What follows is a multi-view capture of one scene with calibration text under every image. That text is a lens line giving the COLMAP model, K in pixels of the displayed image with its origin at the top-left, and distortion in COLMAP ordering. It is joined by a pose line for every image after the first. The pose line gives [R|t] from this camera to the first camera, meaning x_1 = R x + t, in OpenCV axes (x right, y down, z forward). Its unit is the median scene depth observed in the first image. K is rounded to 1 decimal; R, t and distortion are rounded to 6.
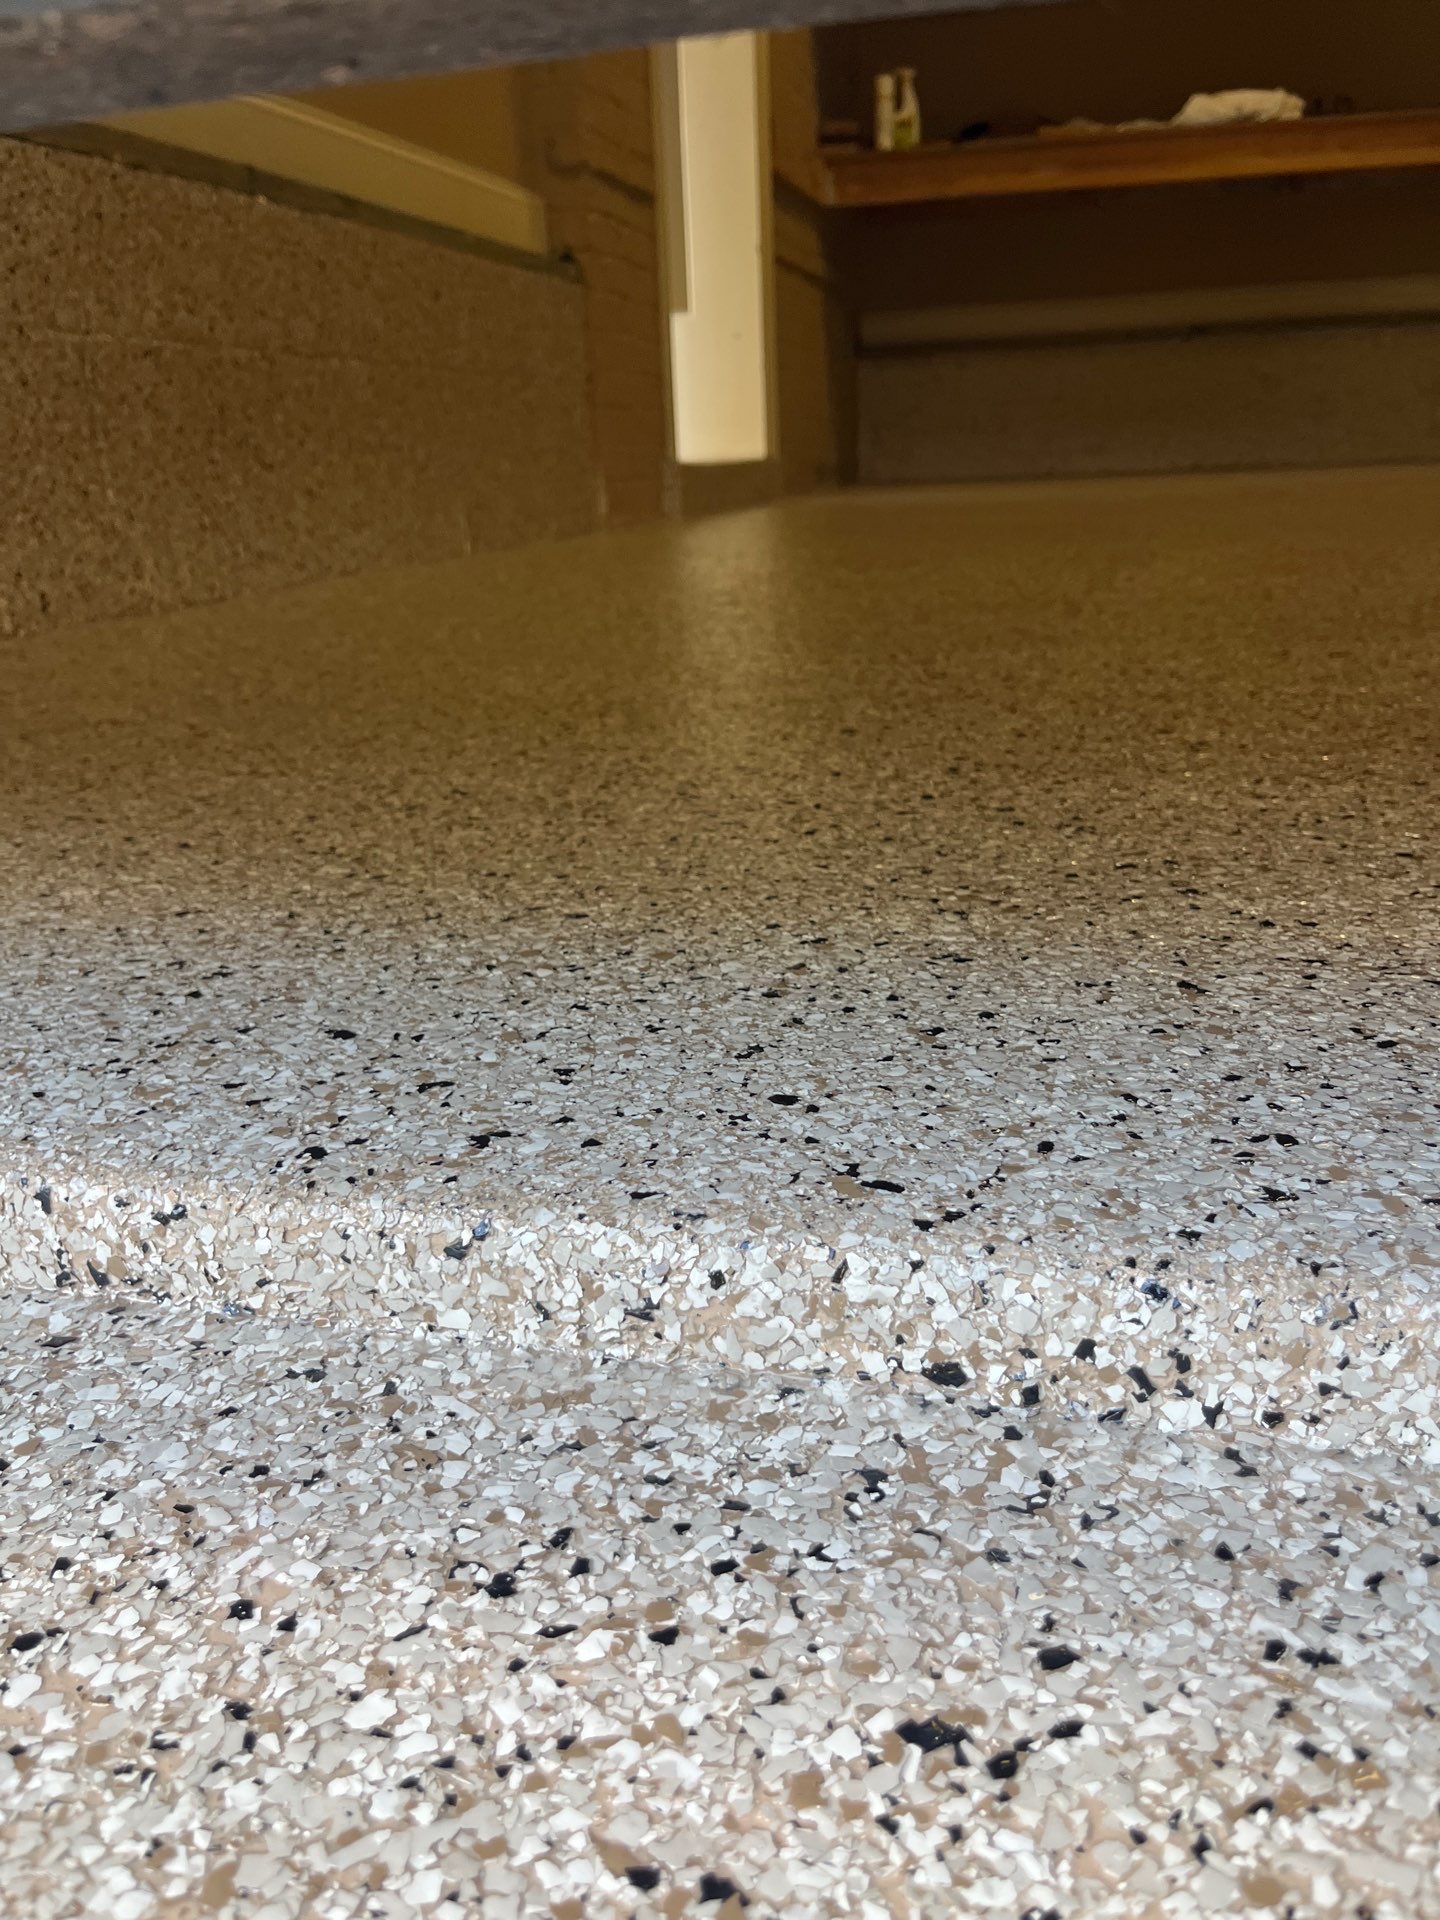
lens RADIAL K [[1512.3, 0, 722.9], [0, 1512.3, 966.8], [0, 0, 1]] dist [0.059490, -0.084583]
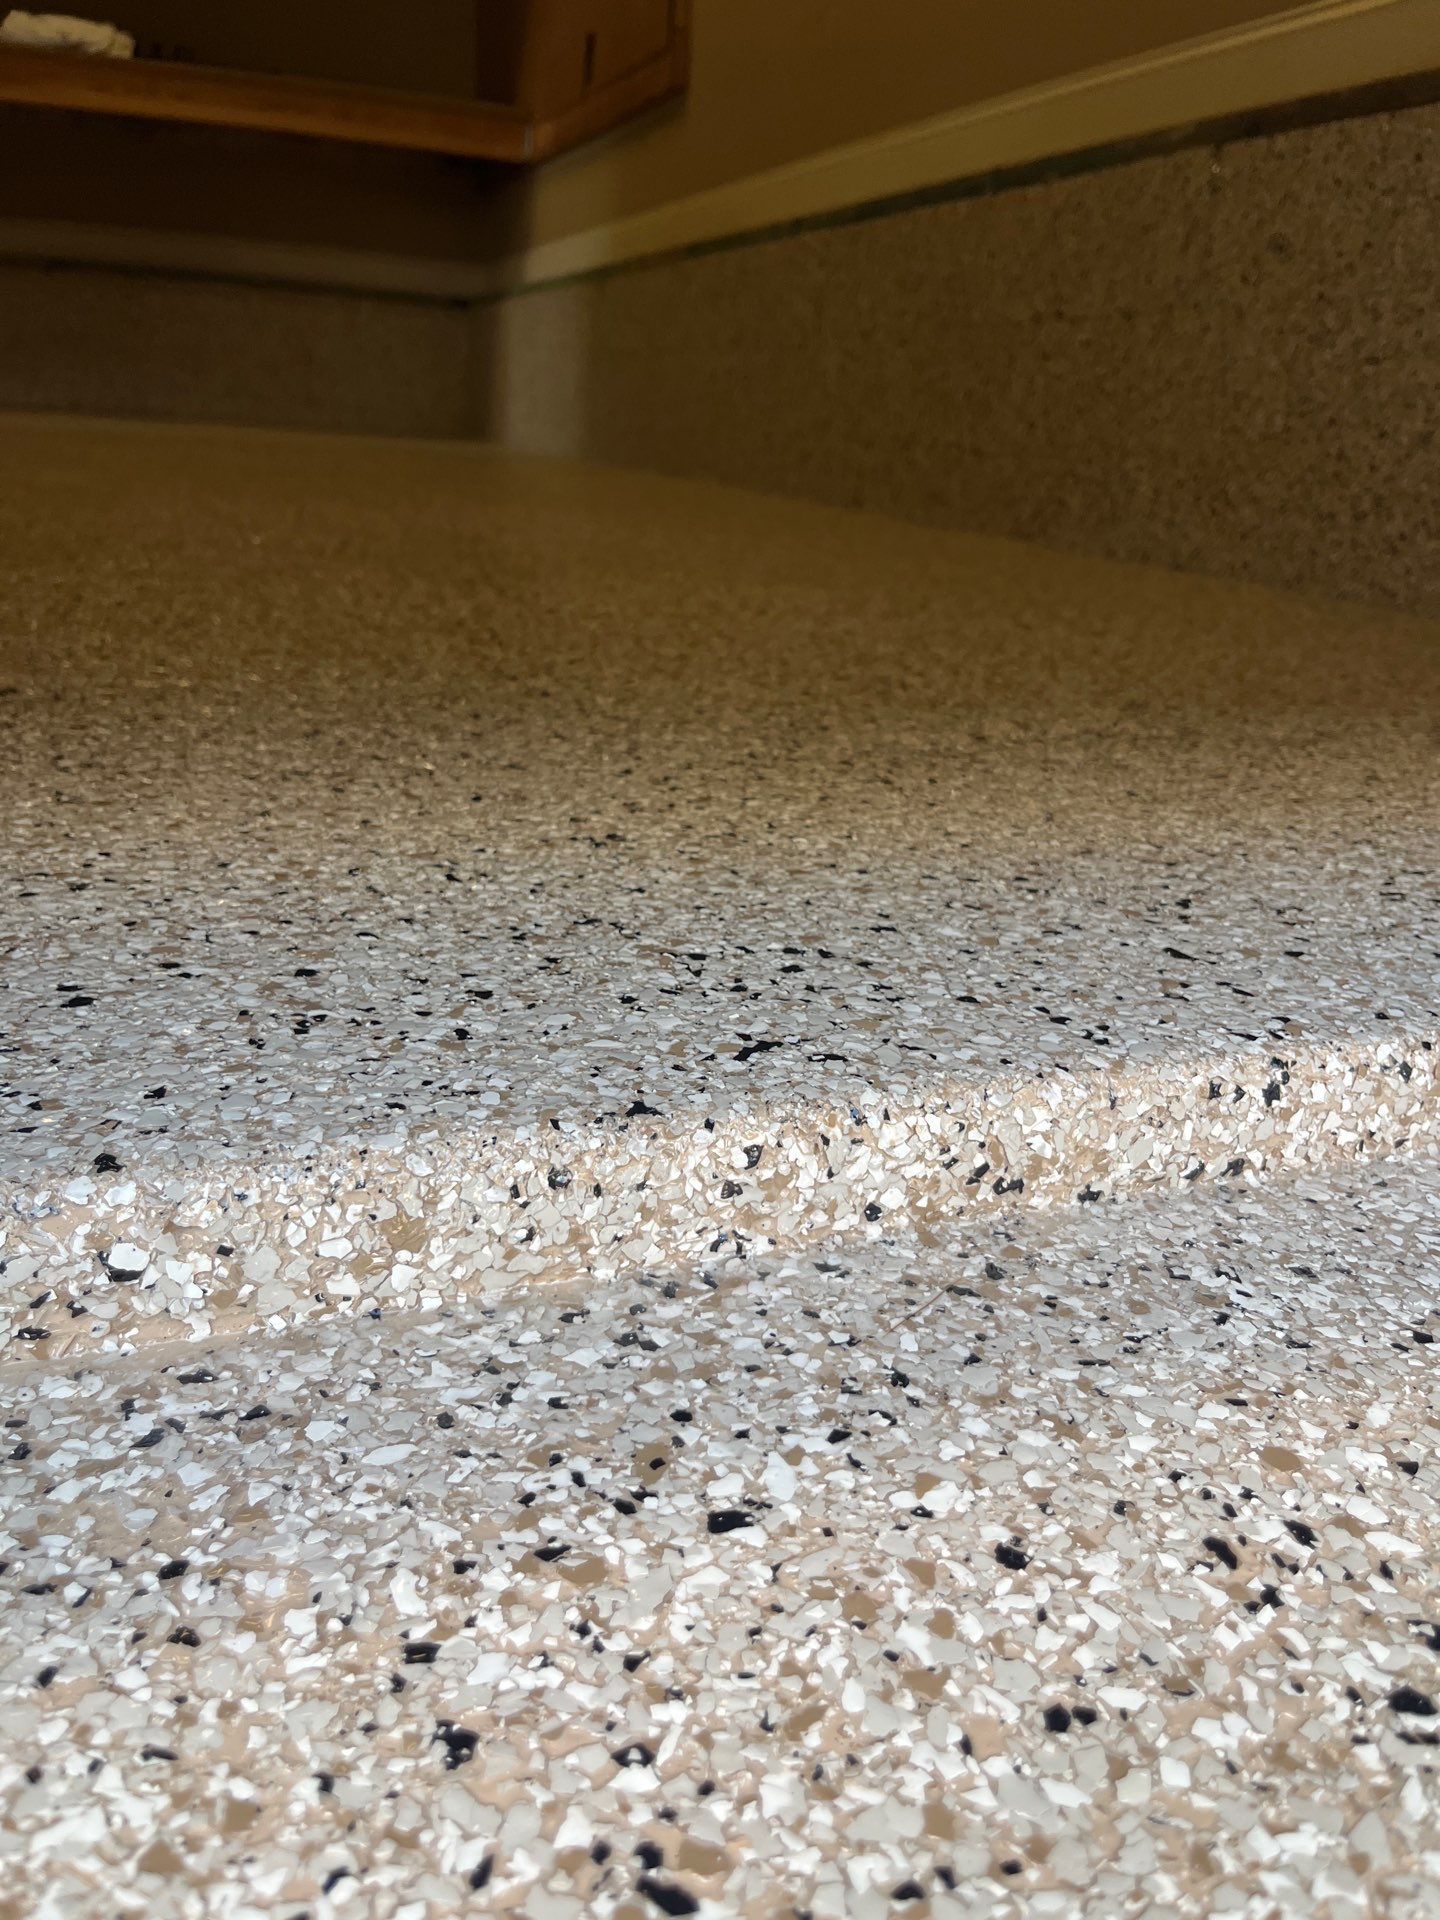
lens RADIAL K [[1512.3, 0, 730.4], [0, 1512.3, 964.3], [0, 0, 1]] dist [0.059490, -0.084583]
pose [[0.805109, -0.107498, 0.583304, 0.585299], [0.094030, 0.994135, 0.053425, 0.059215], [-0.585626, 0.011835, 0.810495, -0.115558]]
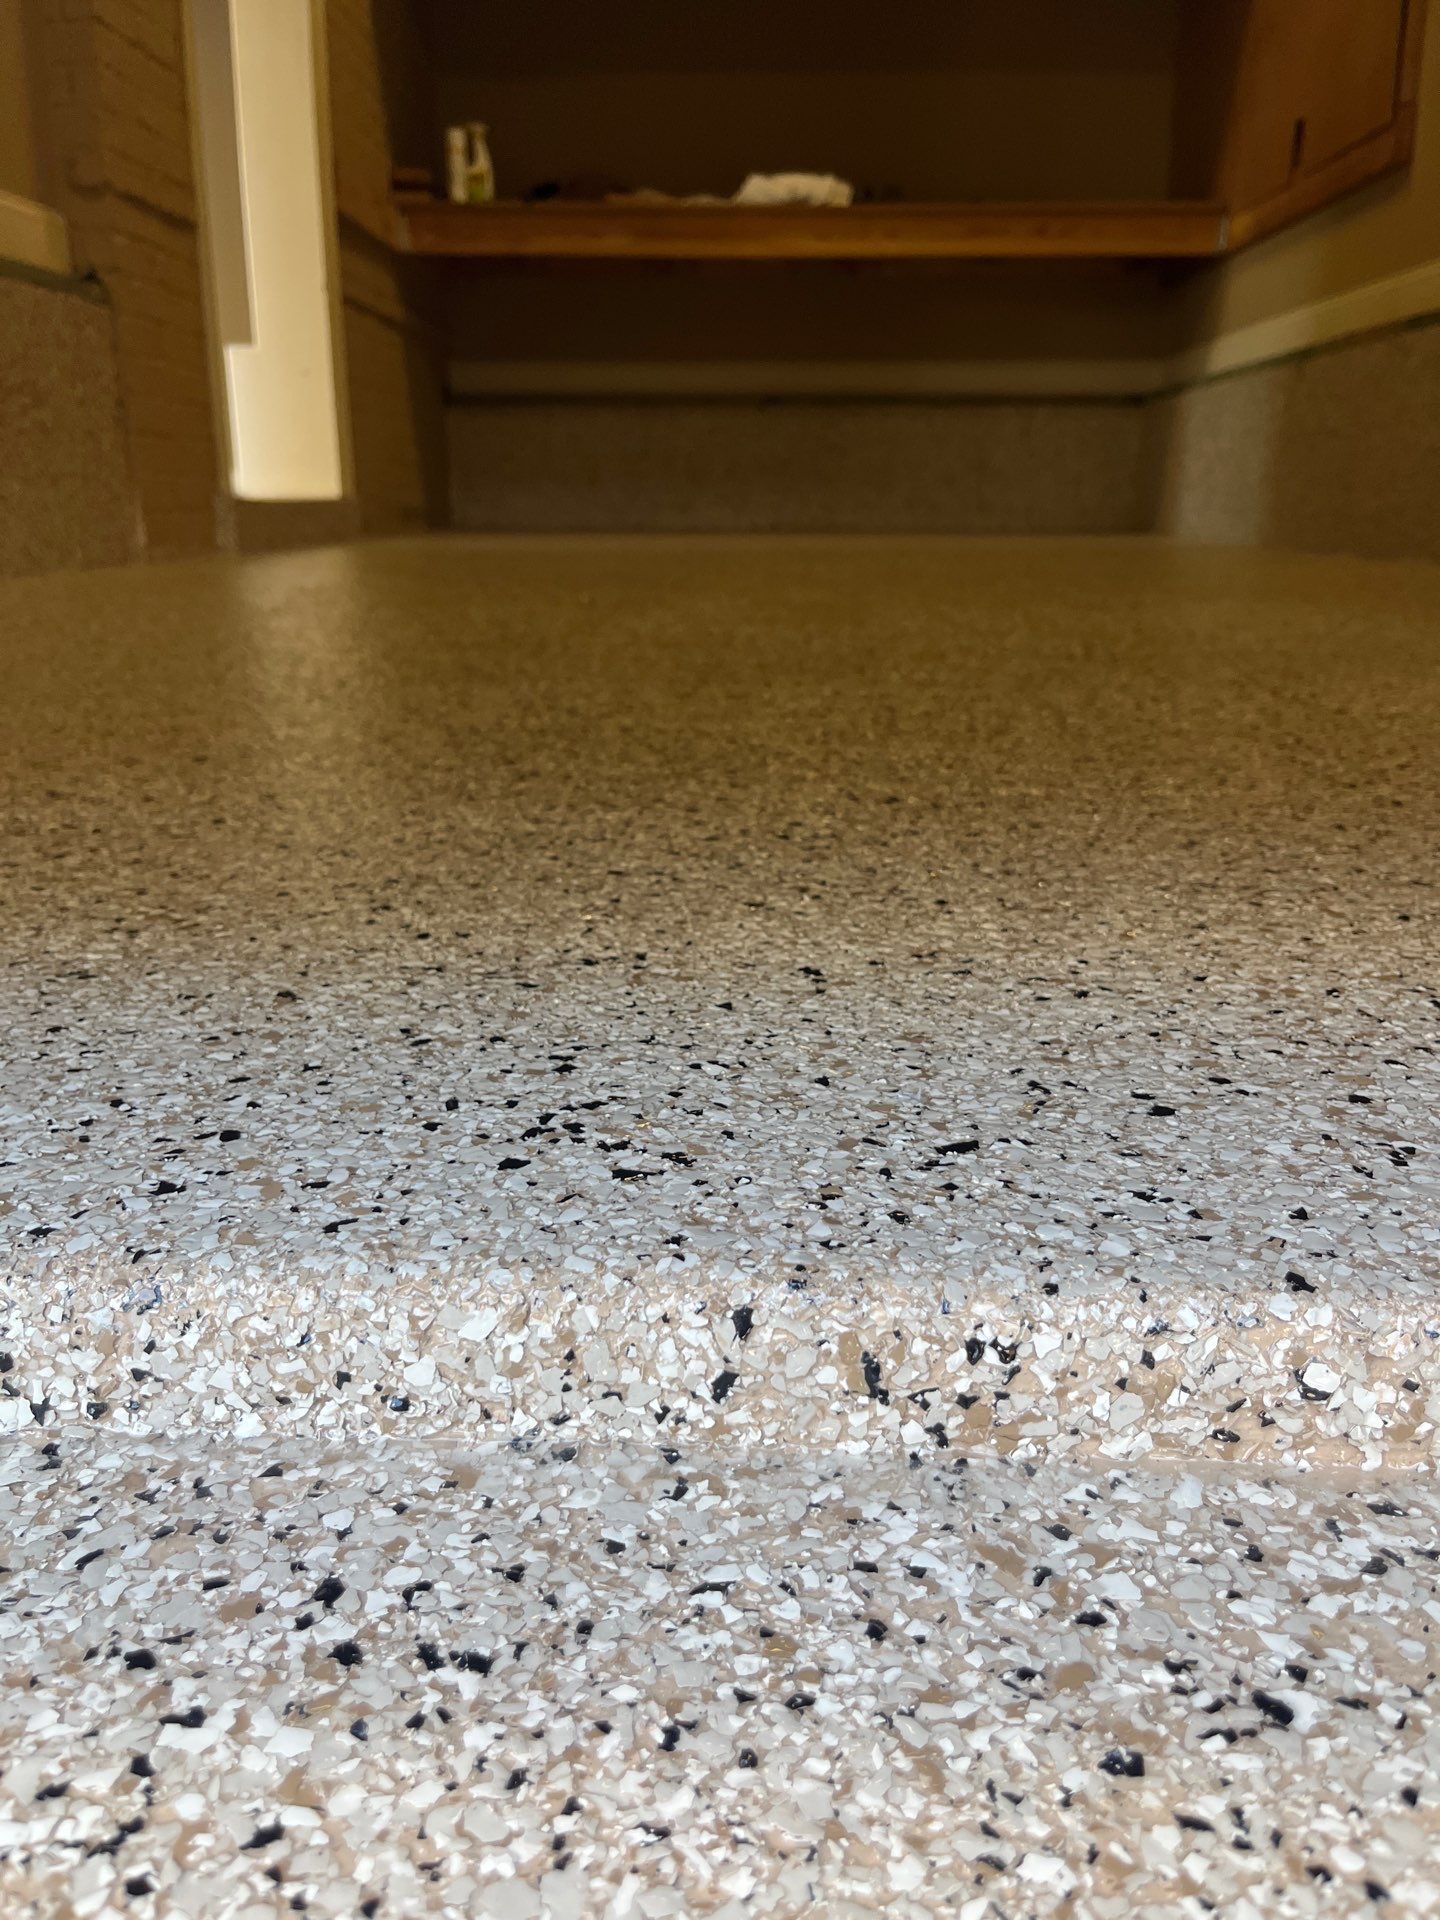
lens RADIAL K [[1512.3, 0, 717.5], [0, 1512.3, 967.2], [0, 0, 1]] dist [0.059490, -0.084583]
pose [[0.974721, -0.022276, 0.222312, 0.404972], [0.028933, 0.999224, -0.026732, 0.033214], [-0.221544, 0.032488, 0.974609, -0.058419]]
